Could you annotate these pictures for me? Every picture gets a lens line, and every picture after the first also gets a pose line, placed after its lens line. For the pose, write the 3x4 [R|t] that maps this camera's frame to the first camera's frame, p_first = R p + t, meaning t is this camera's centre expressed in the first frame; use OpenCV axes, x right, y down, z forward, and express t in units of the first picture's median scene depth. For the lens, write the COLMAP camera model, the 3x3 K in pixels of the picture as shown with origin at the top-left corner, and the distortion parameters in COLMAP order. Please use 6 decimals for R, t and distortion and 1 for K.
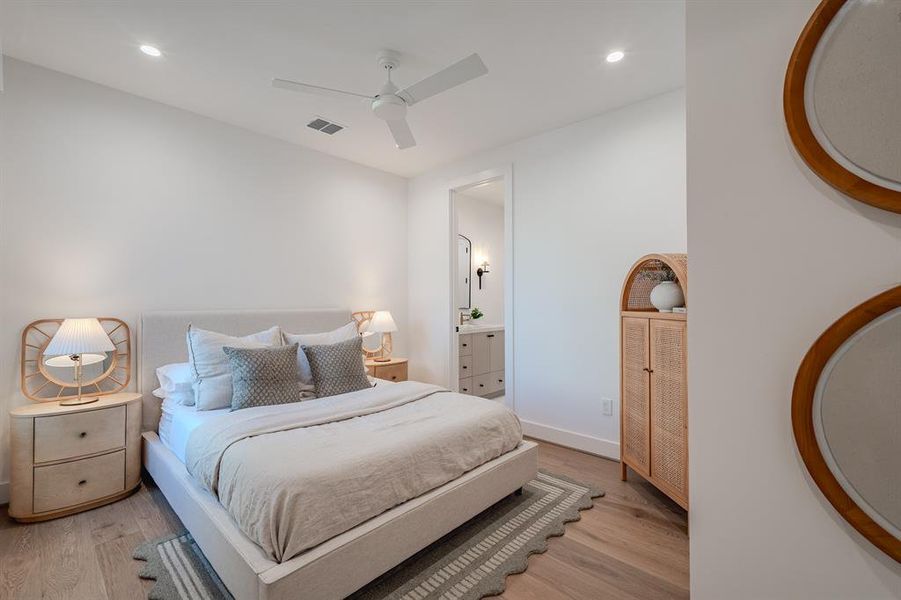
lens RADIAL K [[392.8, 0, 446.8], [0, 392.8, 297.0], [0, 0, 1]] dist [-0.000701, 0.000010]
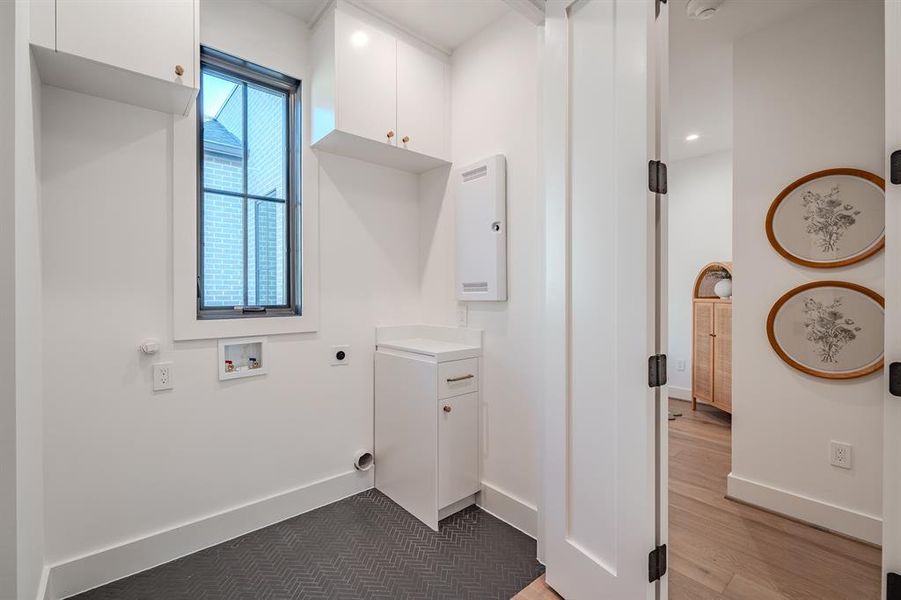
lens RADIAL K [[392.8, 0, 452.1], [0, 392.8, 296.2], [0, 0, 1]] dist [-0.000701, 0.000010]
pose [[0.994869, -0.000586, -0.101174, -0.388633], [0.002410, 0.999837, 0.017911, -0.003066], [0.101147, -0.018063, 0.994707, -0.710081]]
